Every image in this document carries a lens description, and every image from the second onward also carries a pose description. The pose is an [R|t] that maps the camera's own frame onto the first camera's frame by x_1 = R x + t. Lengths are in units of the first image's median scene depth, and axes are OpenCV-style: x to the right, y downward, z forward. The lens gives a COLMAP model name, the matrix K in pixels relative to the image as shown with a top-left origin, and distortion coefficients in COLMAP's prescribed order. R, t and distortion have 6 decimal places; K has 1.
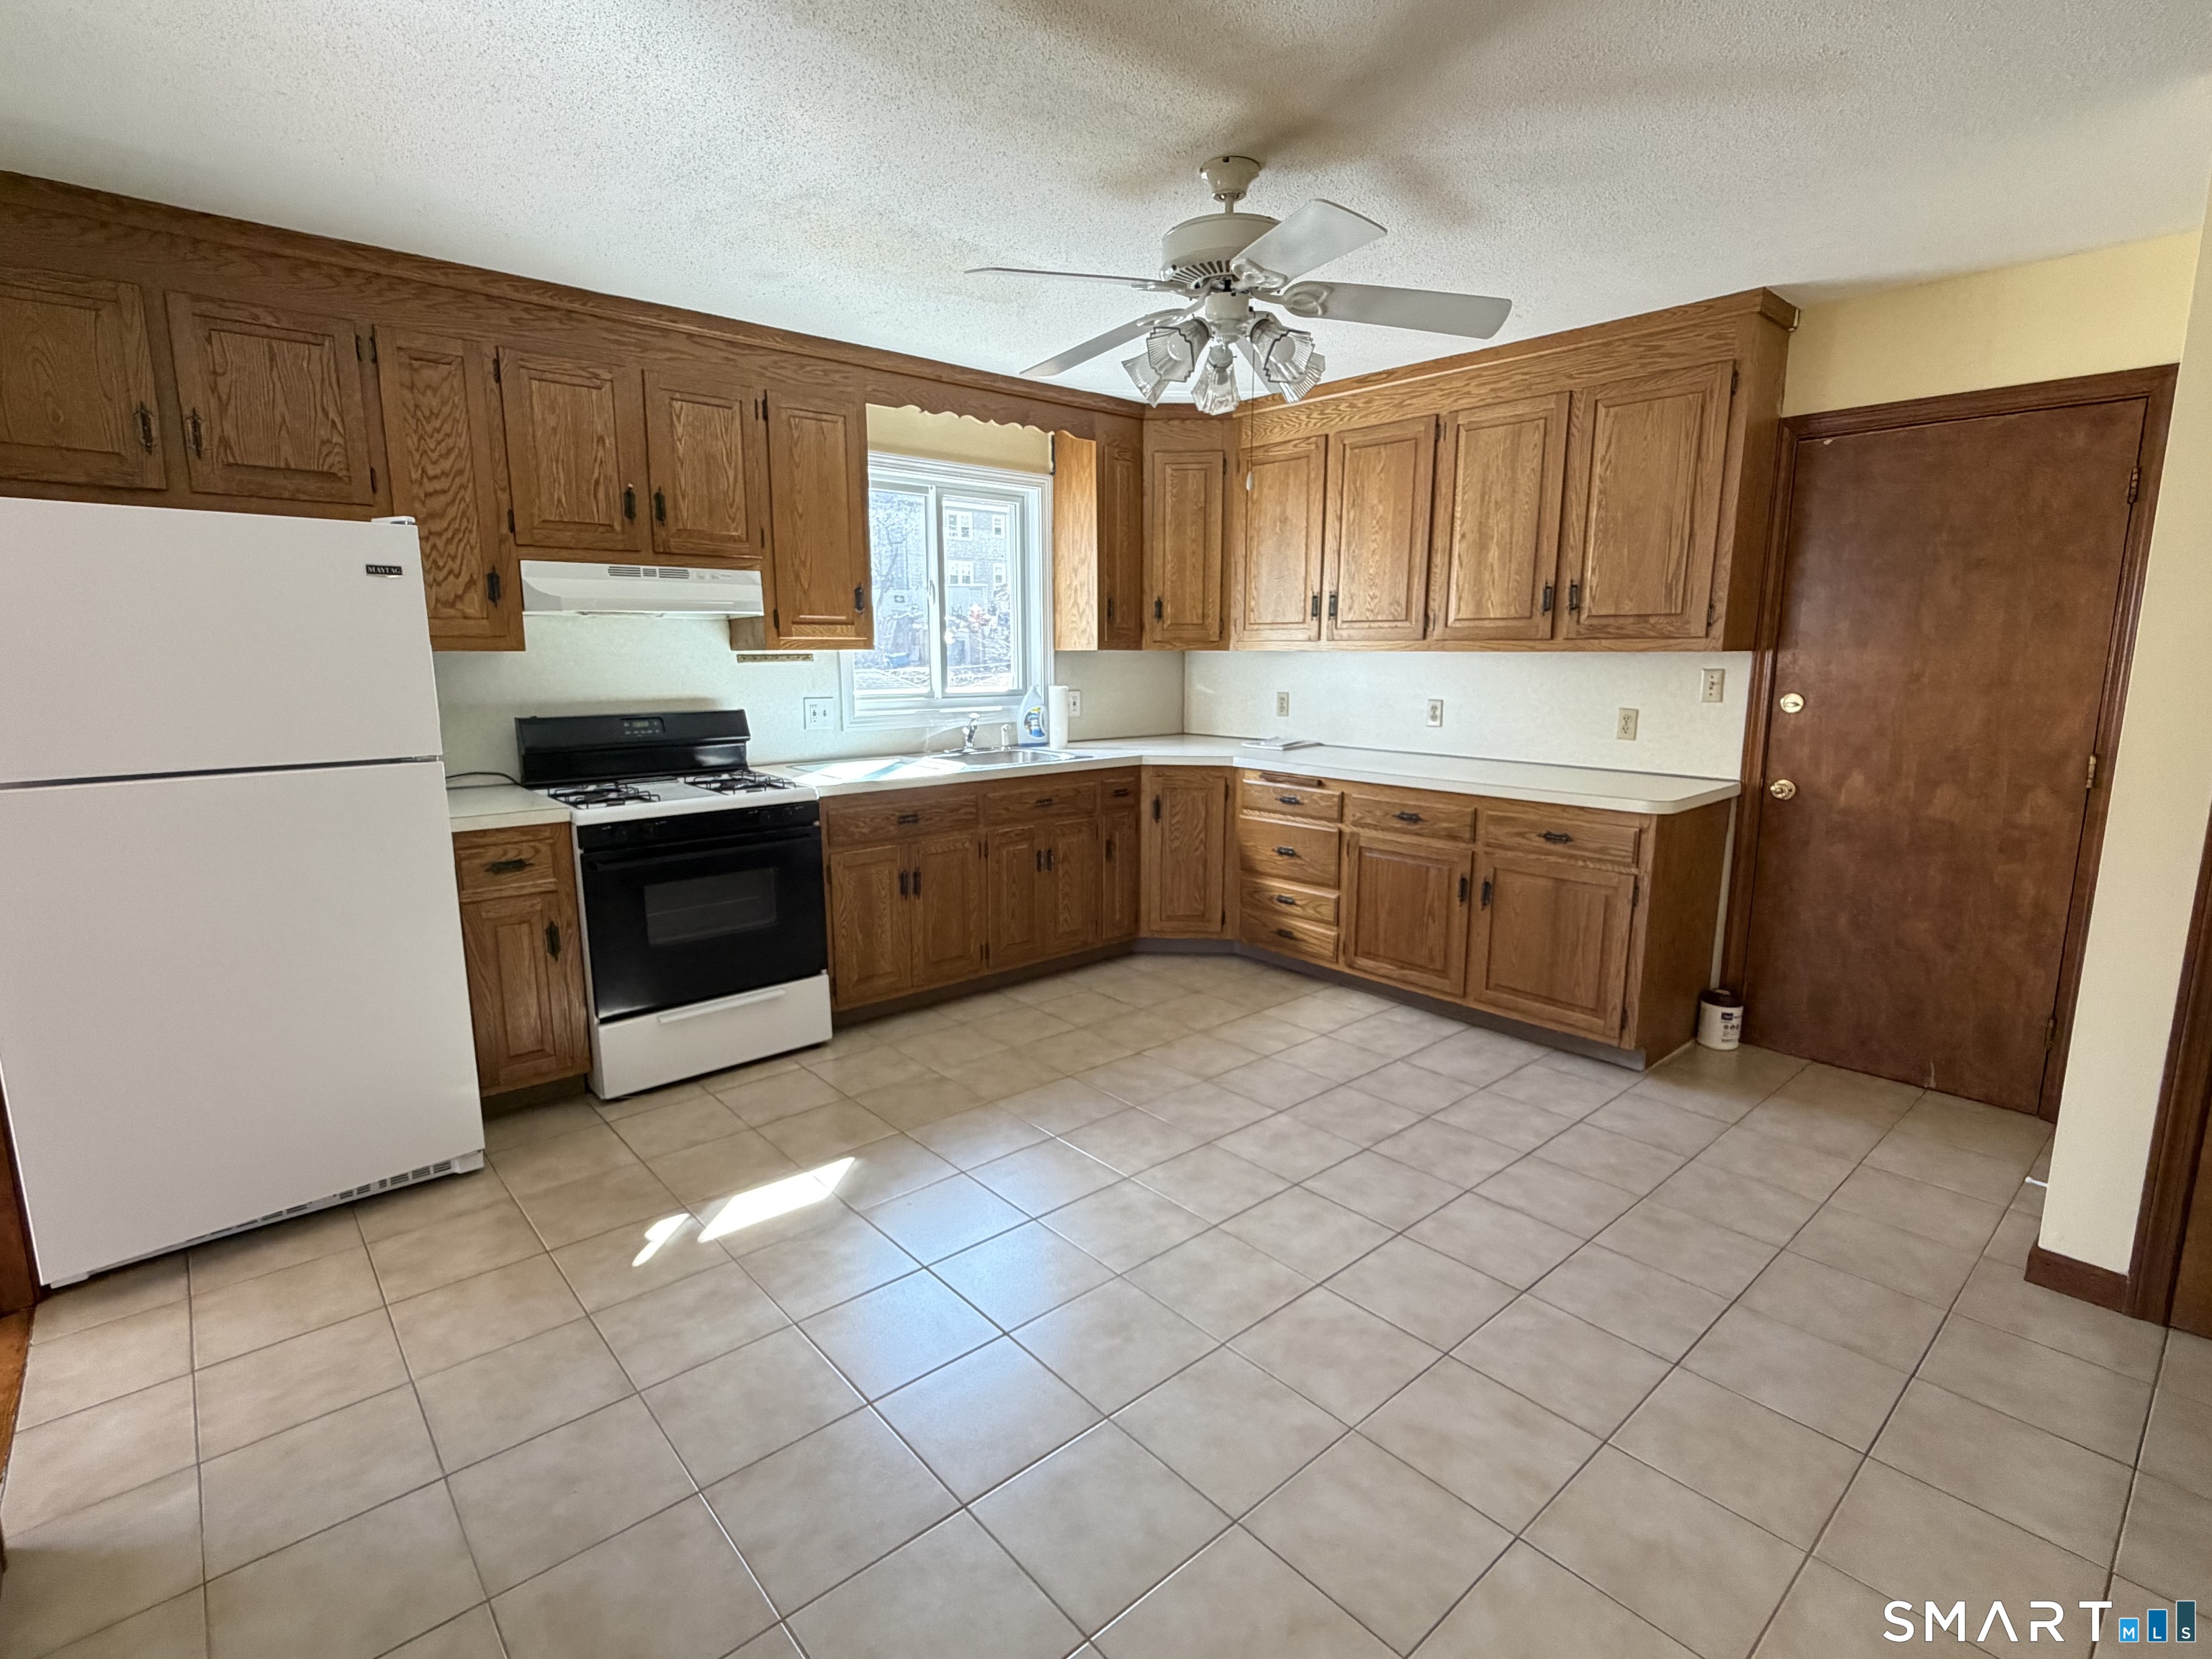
lens RADIAL K [[1074.1, 0, 1098.8], [0, 1074.1, 843.4], [0, 0, 1]] dist [-0.016570, 0.004236]
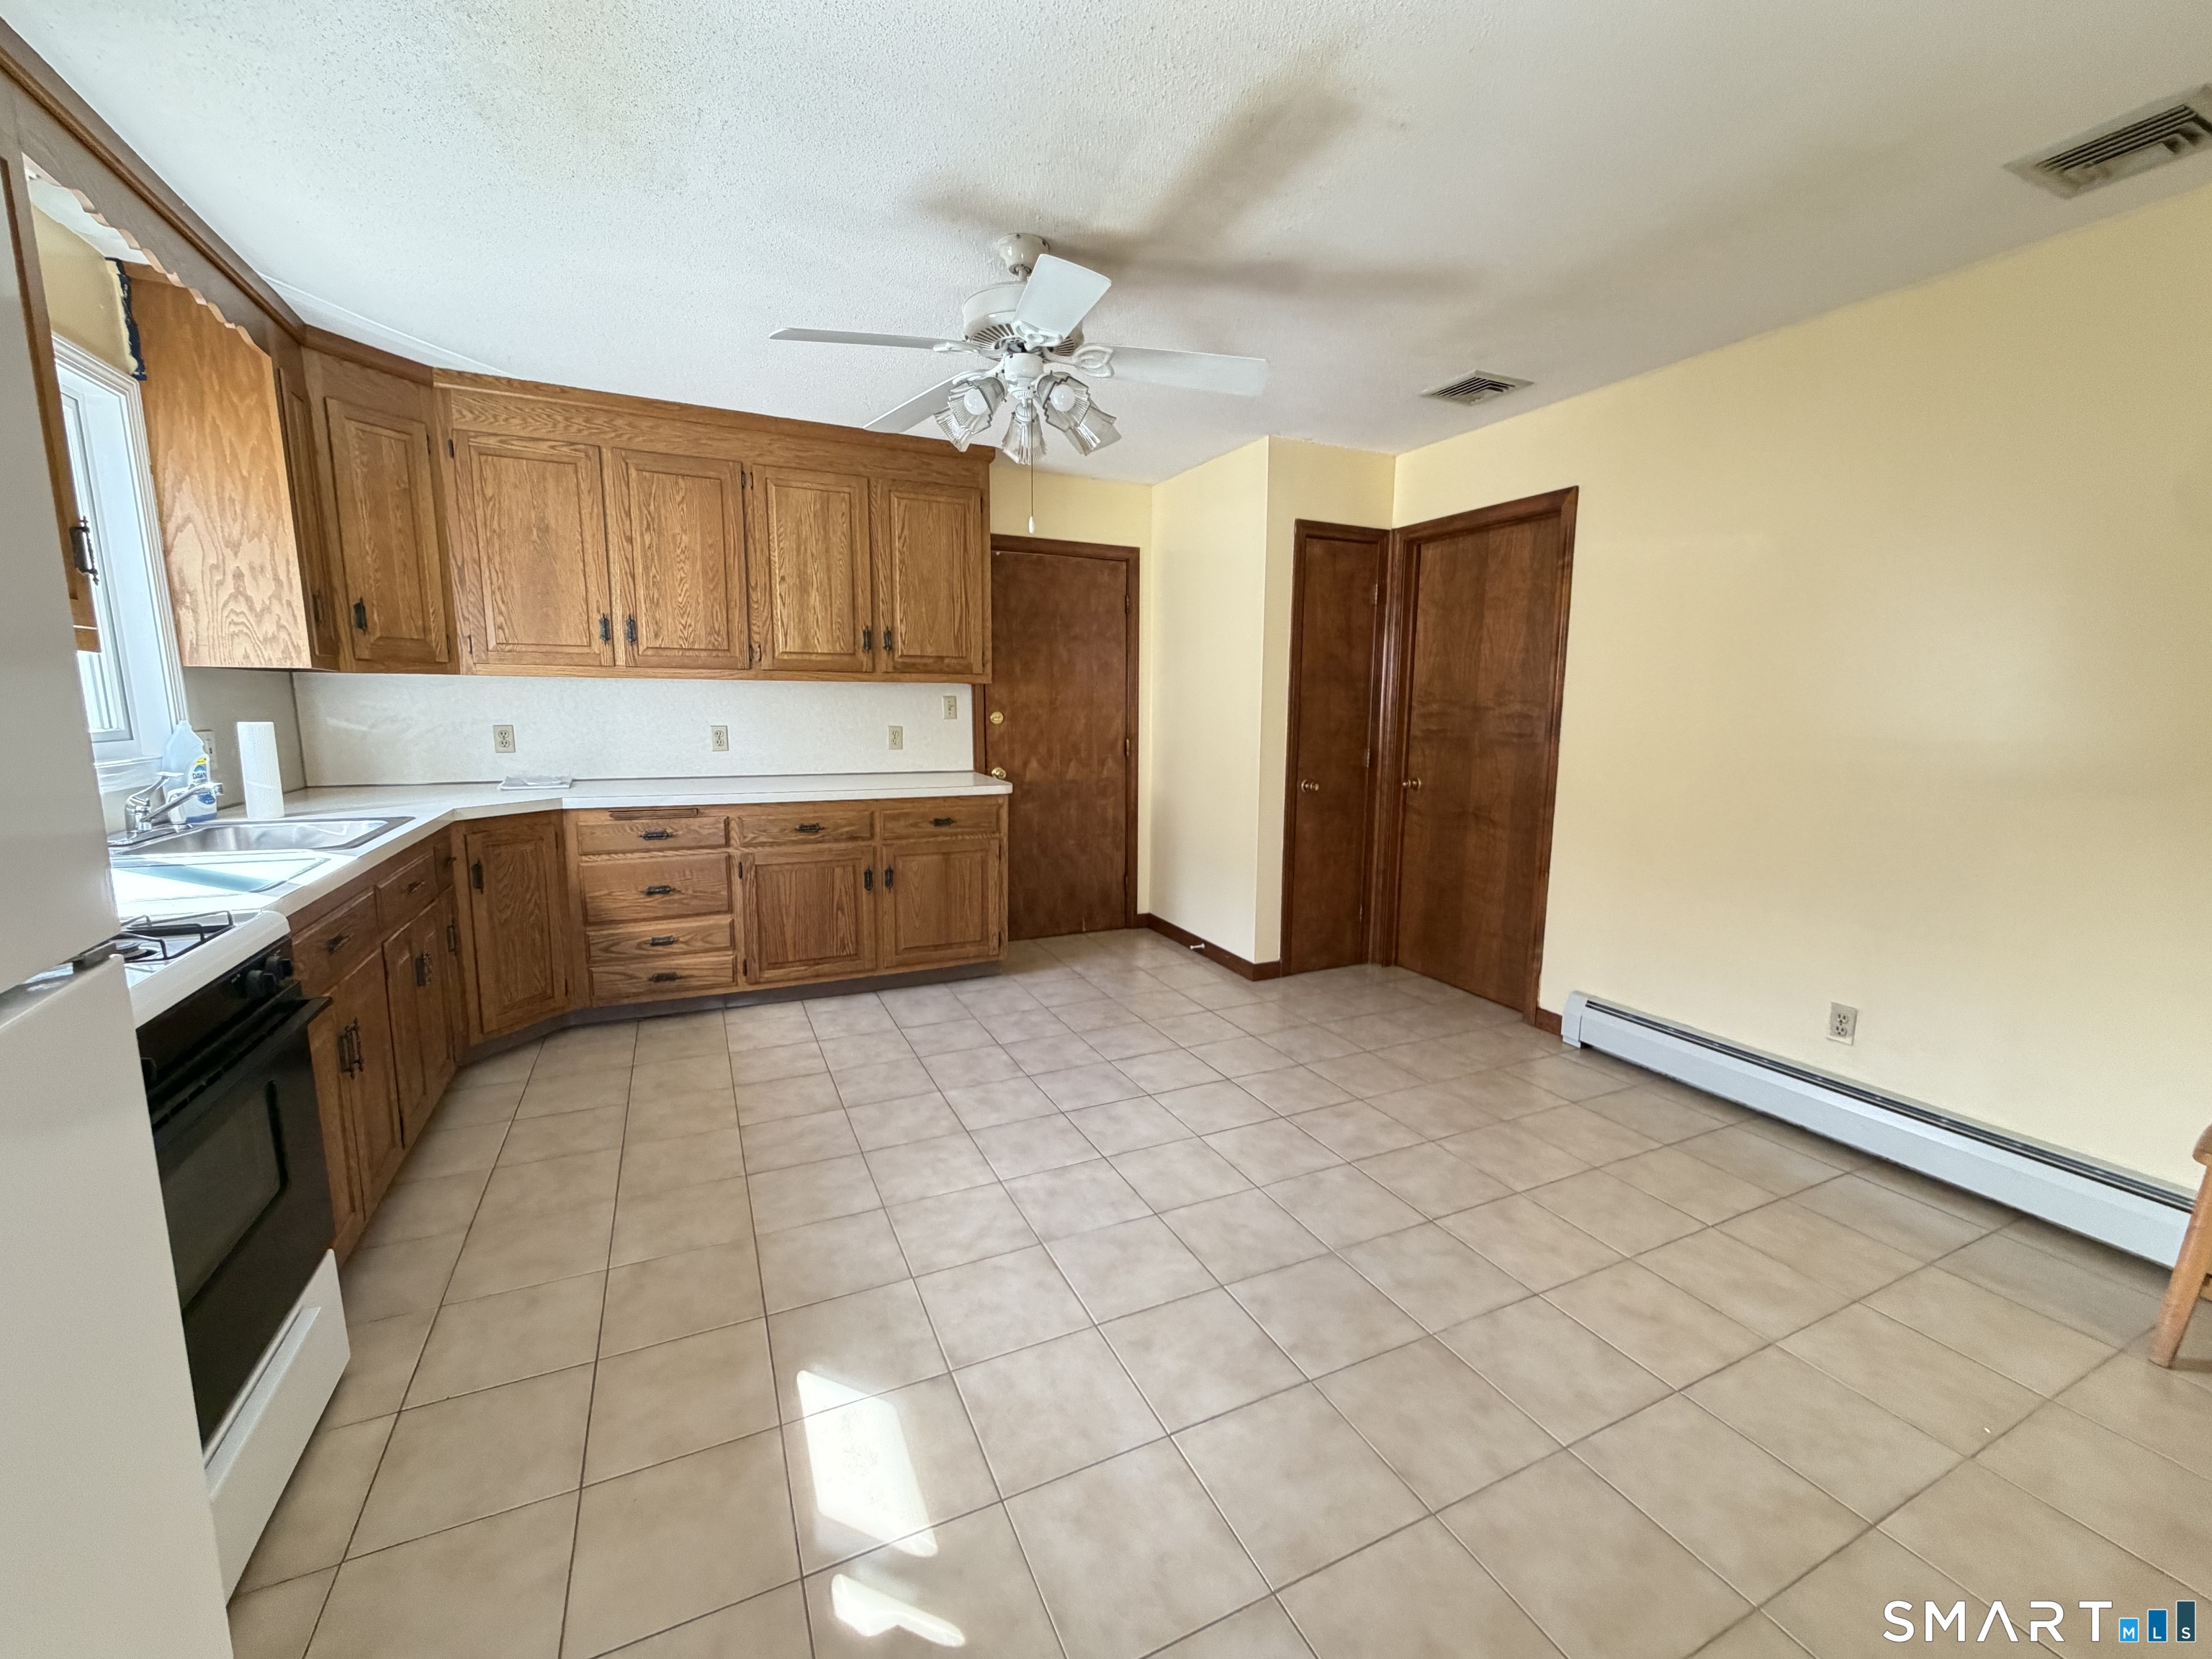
lens RADIAL K [[893.5, 0, 1113.3], [0, 893.5, 837.0], [0, 0, 1]] dist [-0.002973, 0.000600]
pose [[0.259878, -0.142452, 0.955076, -0.579271], [0.162876, 0.981355, 0.102053, -0.066282], [-0.951806, 0.129038, 0.278234, 0.497184]]
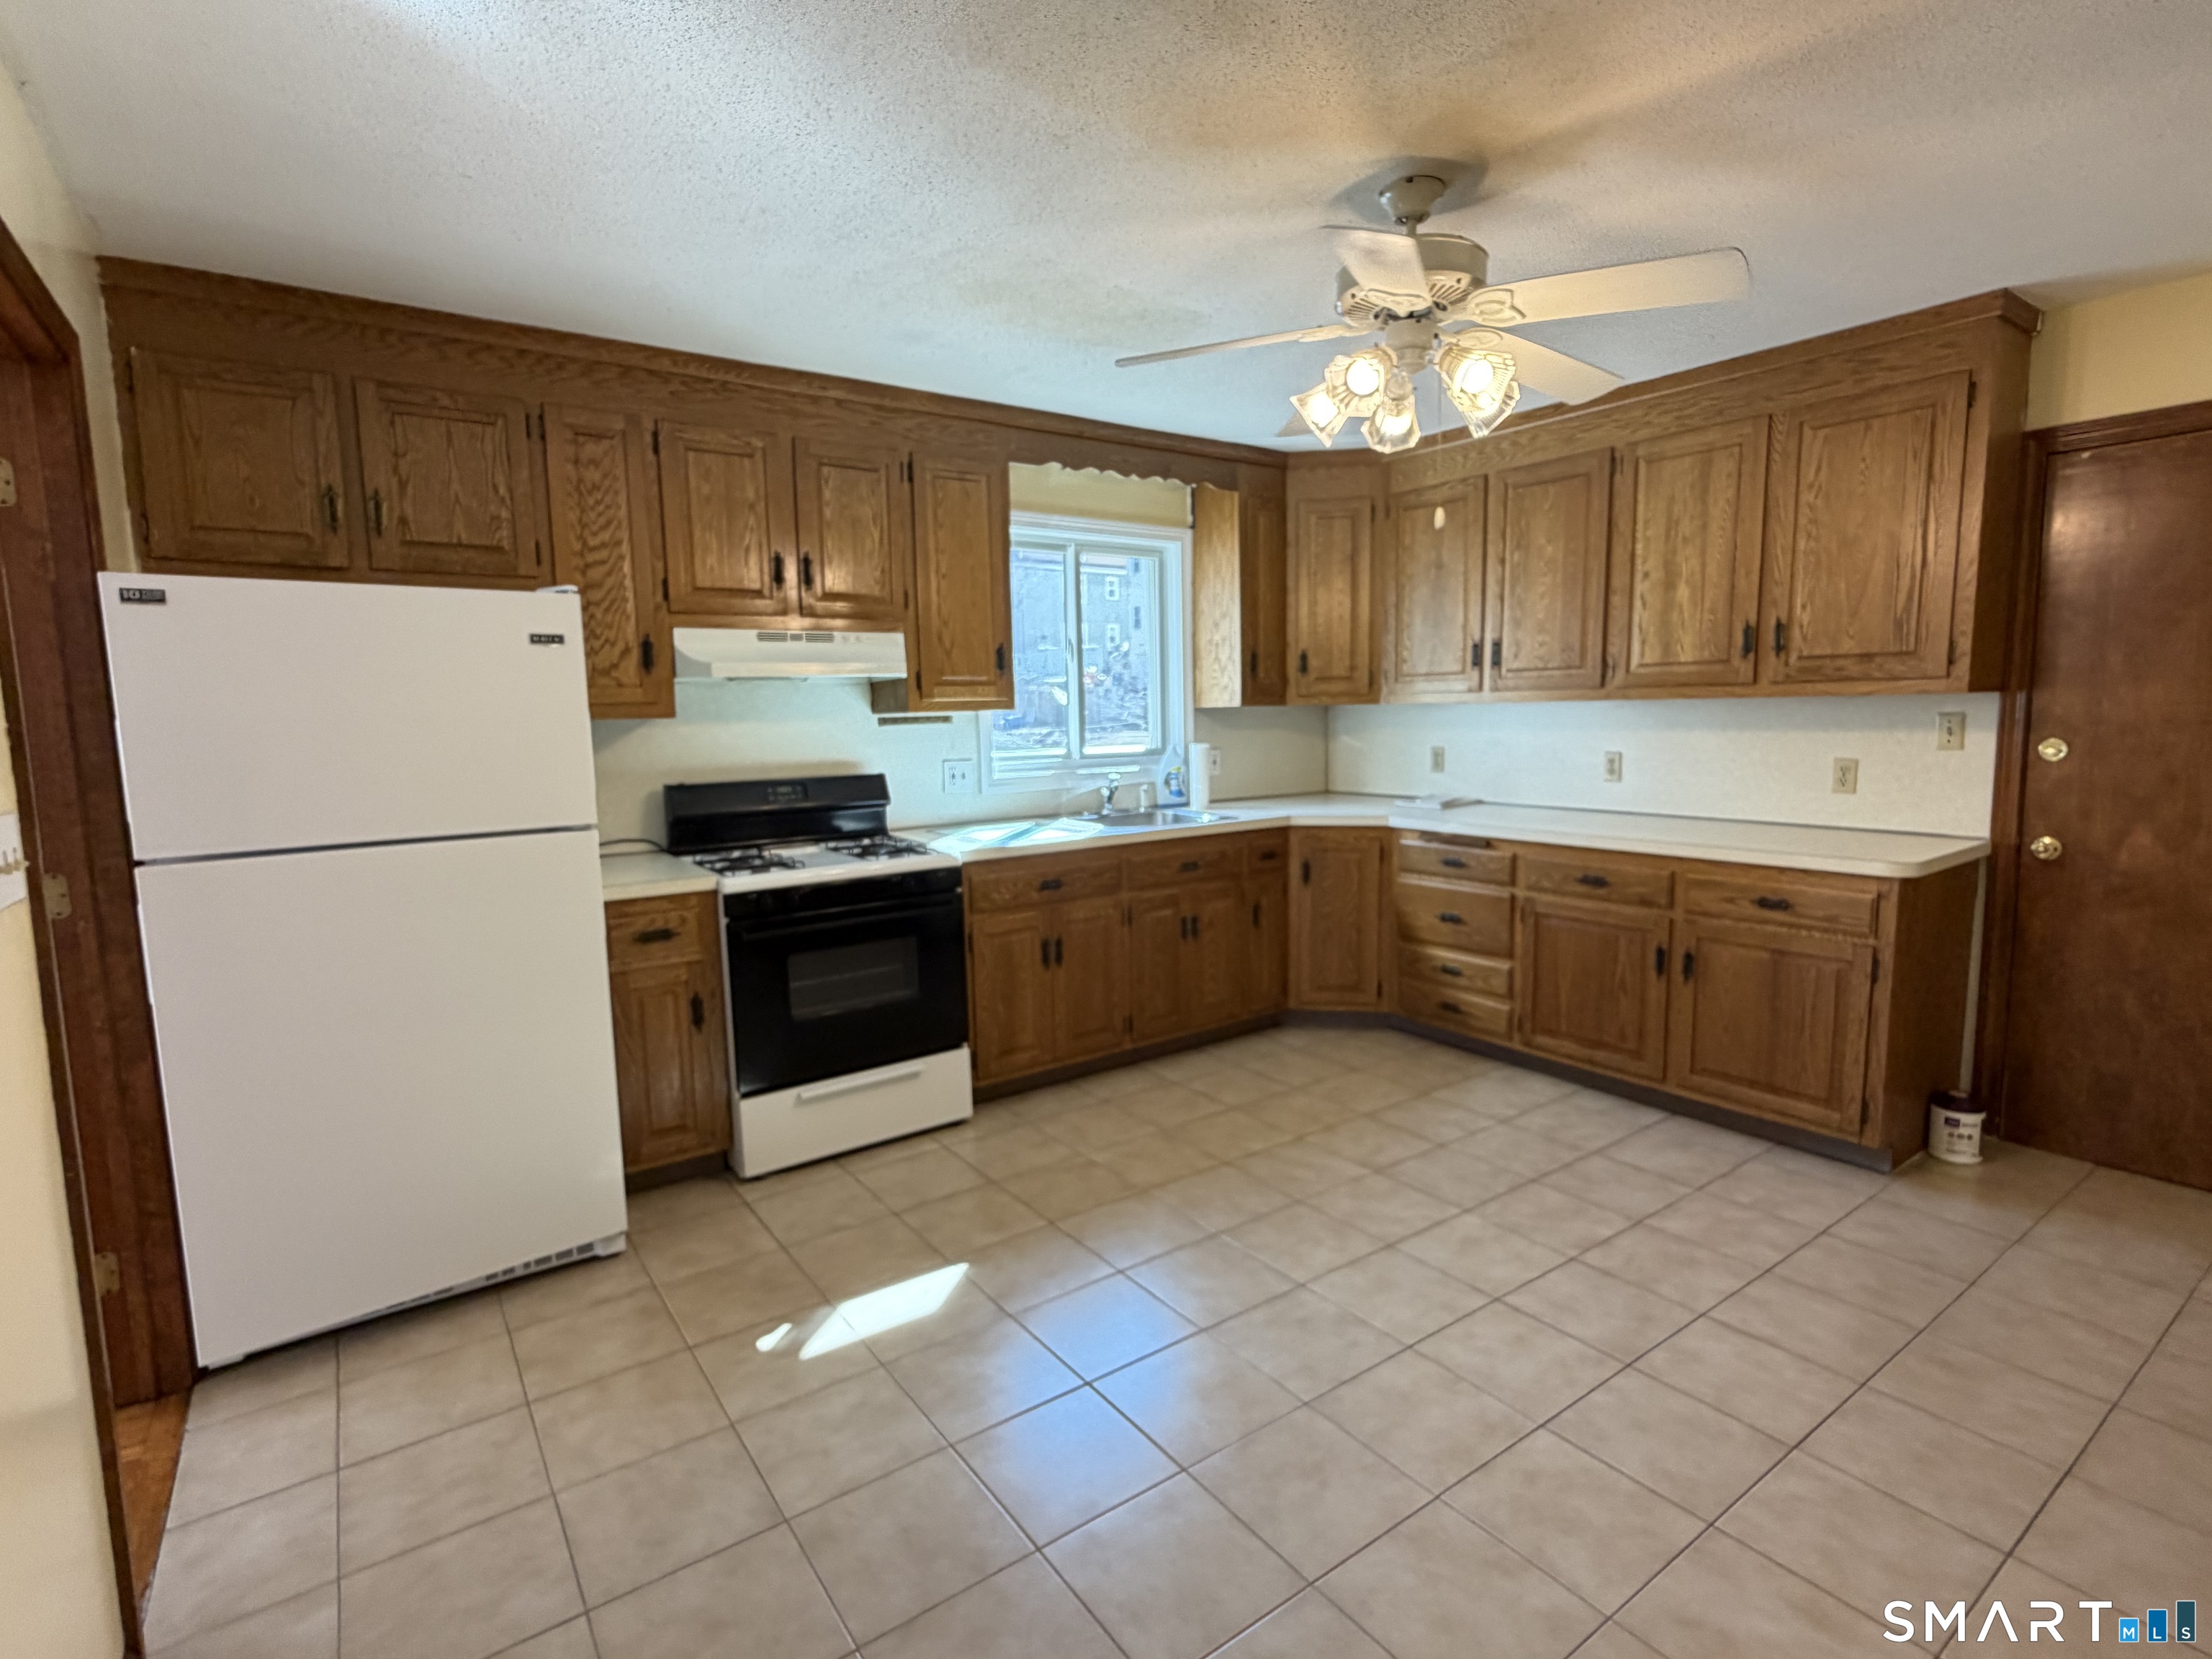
lens RADIAL K [[1074.1, 0, 1091.2], [0, 1074.1, 839.8], [0, 0, 1]] dist [-0.016570, 0.004236]
pose [[0.994172, -0.006729, -0.107592, -0.042189], [0.000607, 0.998384, -0.056831, -0.008941], [0.107801, 0.056435, 0.992569, 0.053374]]
